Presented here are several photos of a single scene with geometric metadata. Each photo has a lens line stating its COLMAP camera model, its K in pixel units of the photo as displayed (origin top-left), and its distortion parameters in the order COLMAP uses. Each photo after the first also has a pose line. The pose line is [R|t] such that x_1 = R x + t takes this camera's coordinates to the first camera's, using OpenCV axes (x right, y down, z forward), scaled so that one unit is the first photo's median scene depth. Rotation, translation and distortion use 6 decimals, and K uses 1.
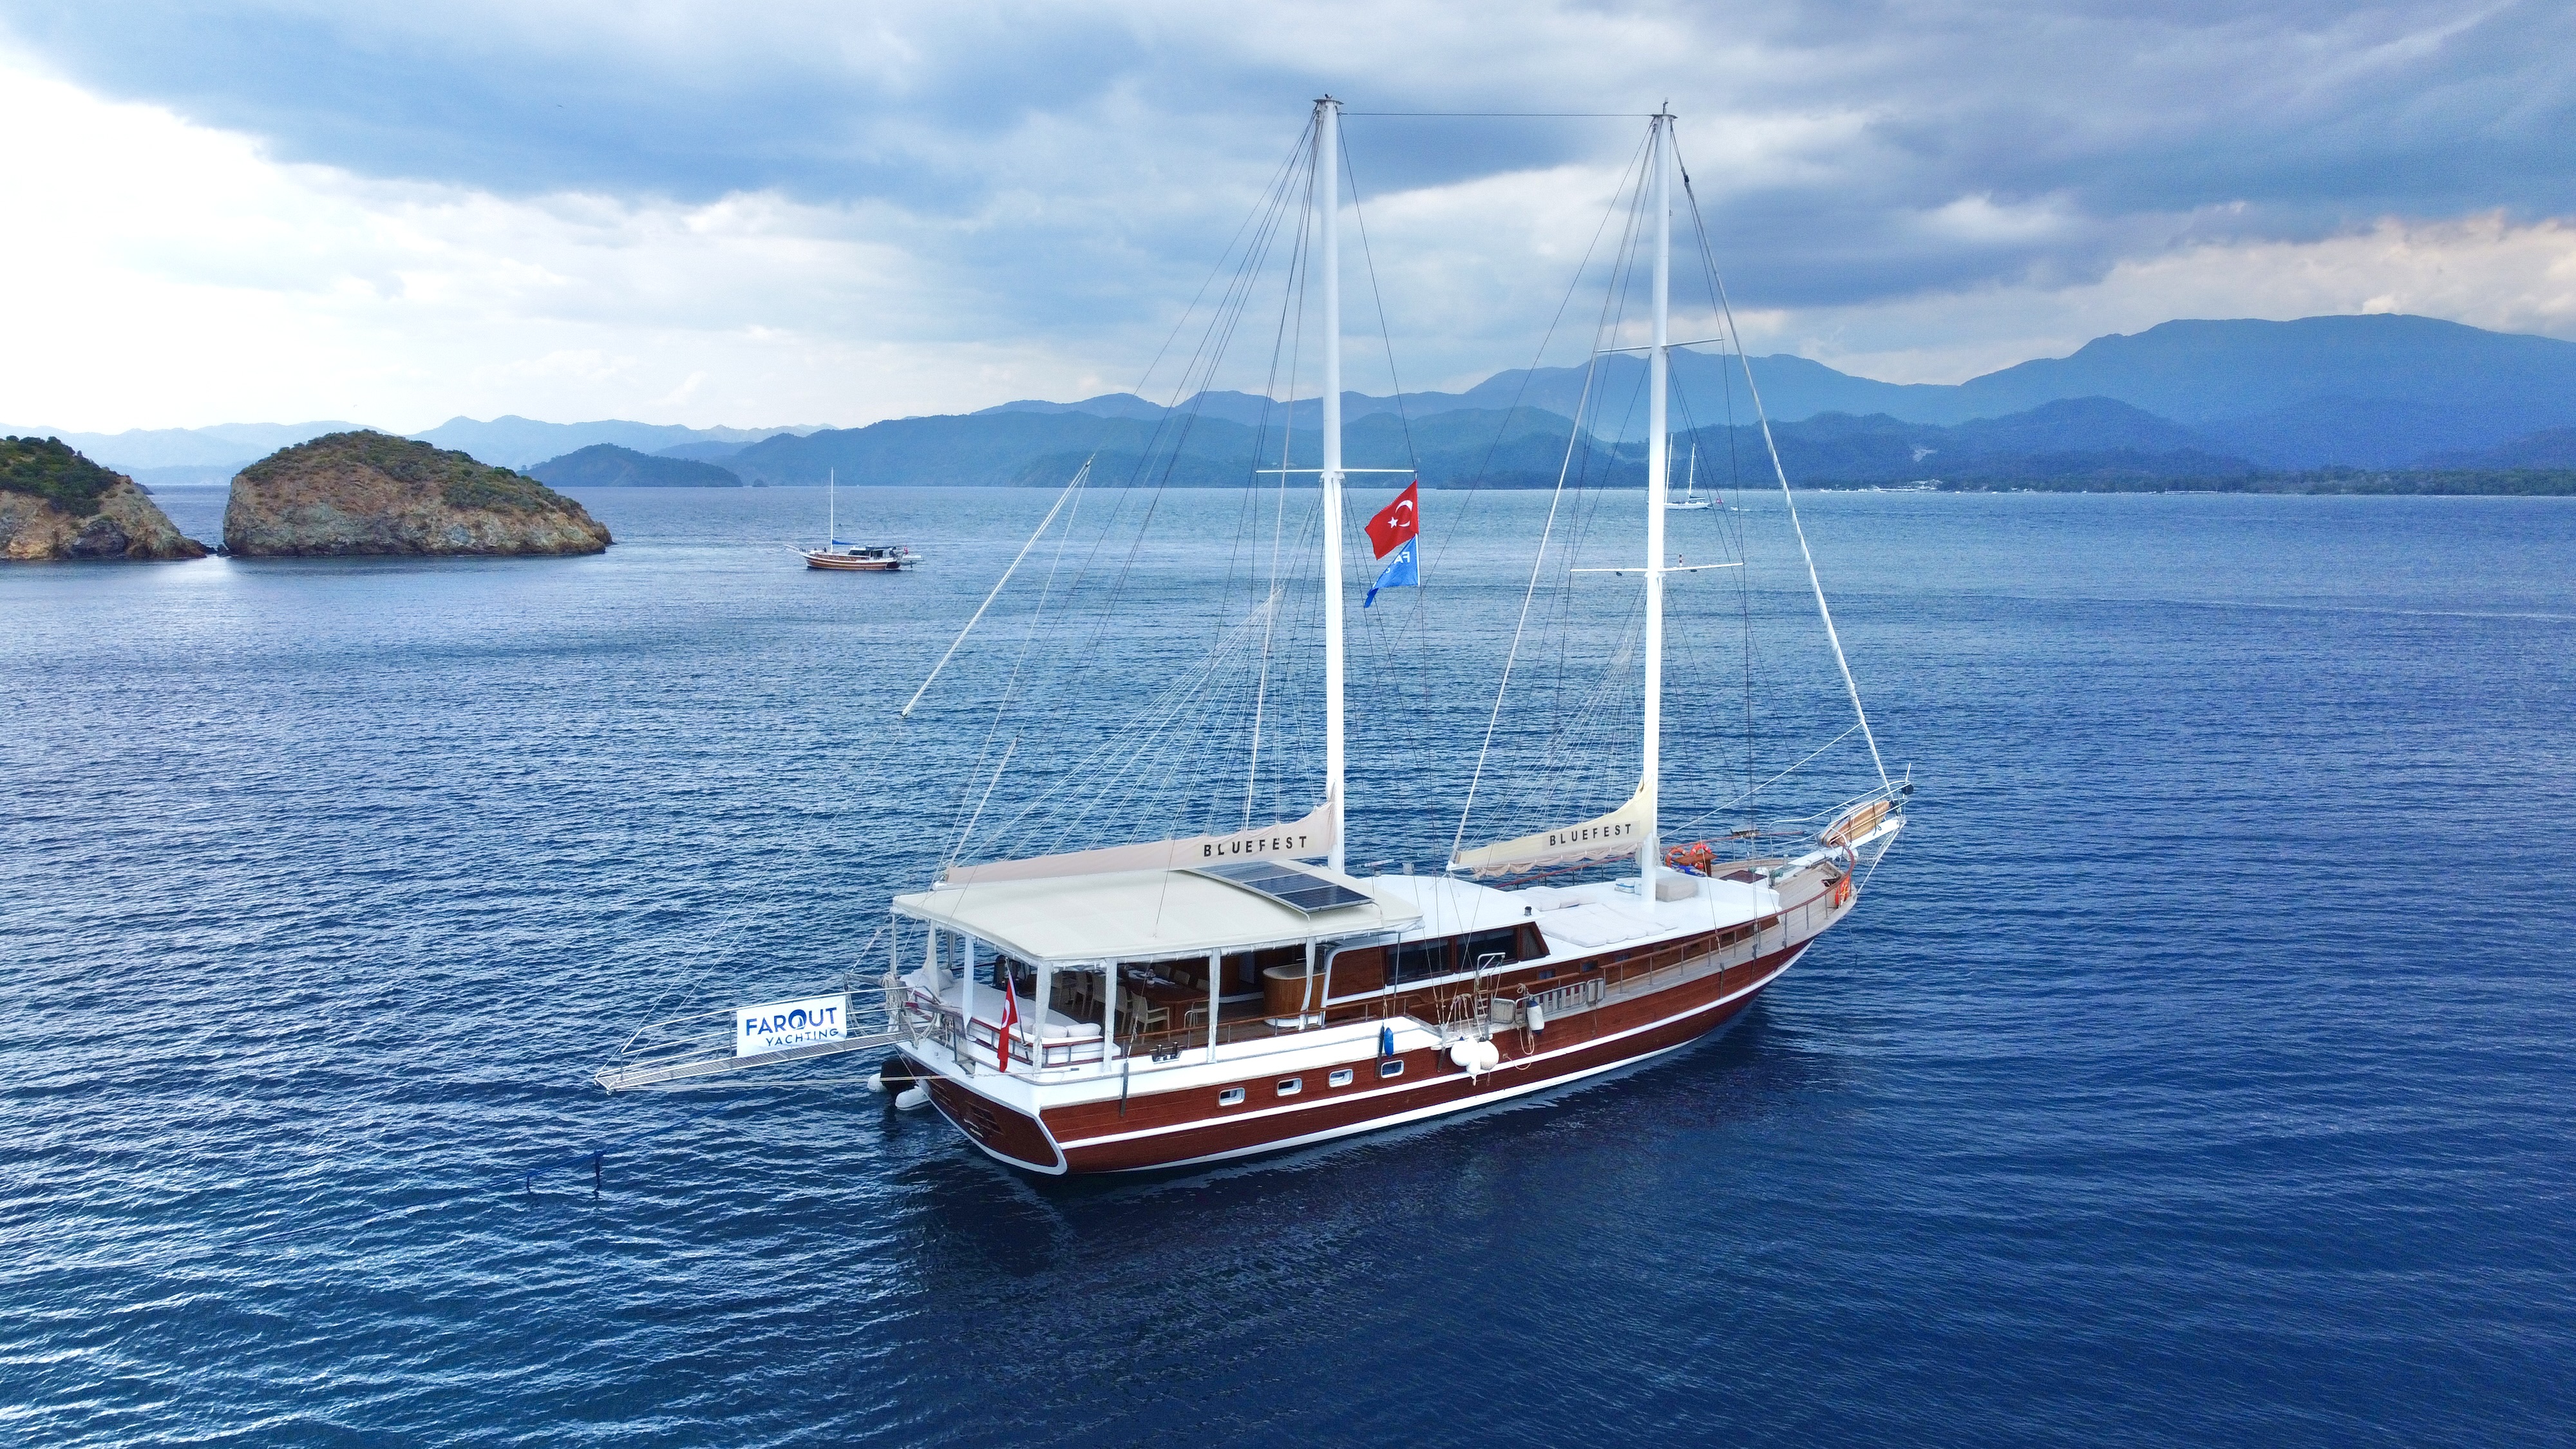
lens RADIAL K [[1884.7, 0, 1325.2], [0, 1884.7, 625.3], [0, 0, 1]] dist [0.039120, -0.071248]
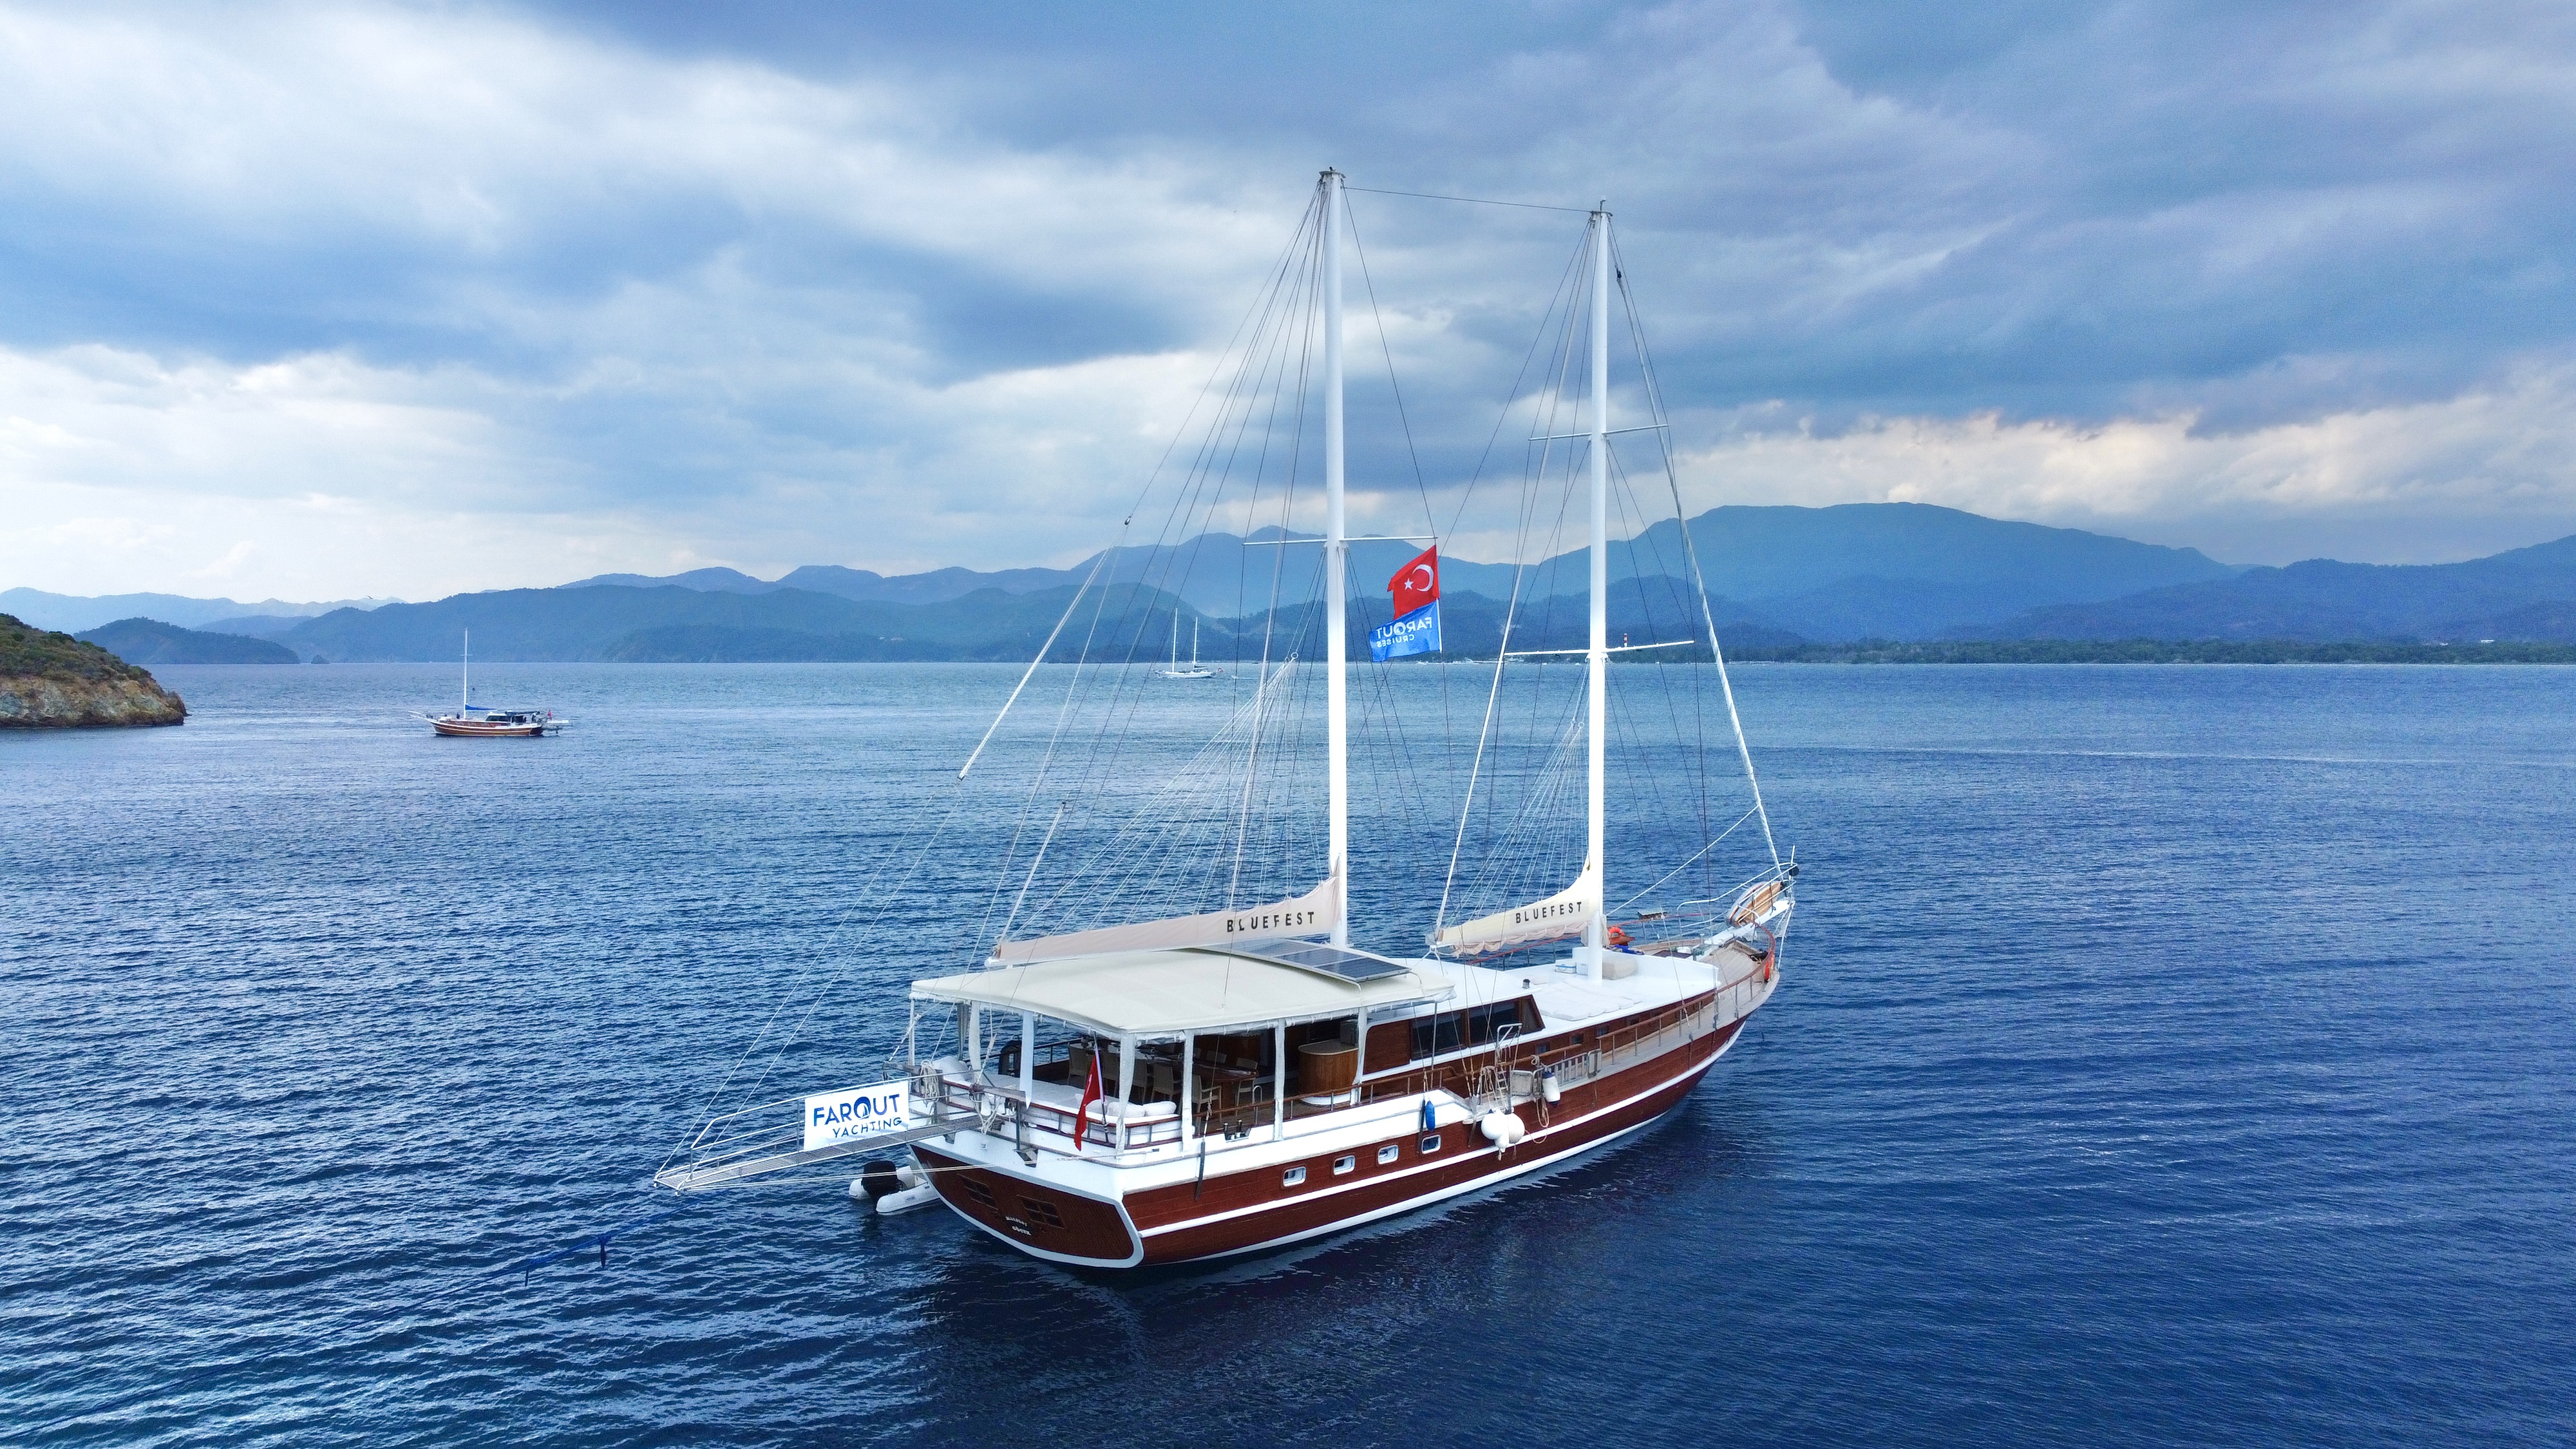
lens RADIAL K [[1875.8, 0, 1327.2], [0, 1875.8, 622.2], [0, 0, 1]] dist [0.001482, -0.001775]
pose [[0.979177, -0.001490, 0.203005, -0.207778], [0.020430, 0.995620, -0.091236, 0.053478], [-0.201979, 0.093483, 0.974918, 0.045186]]
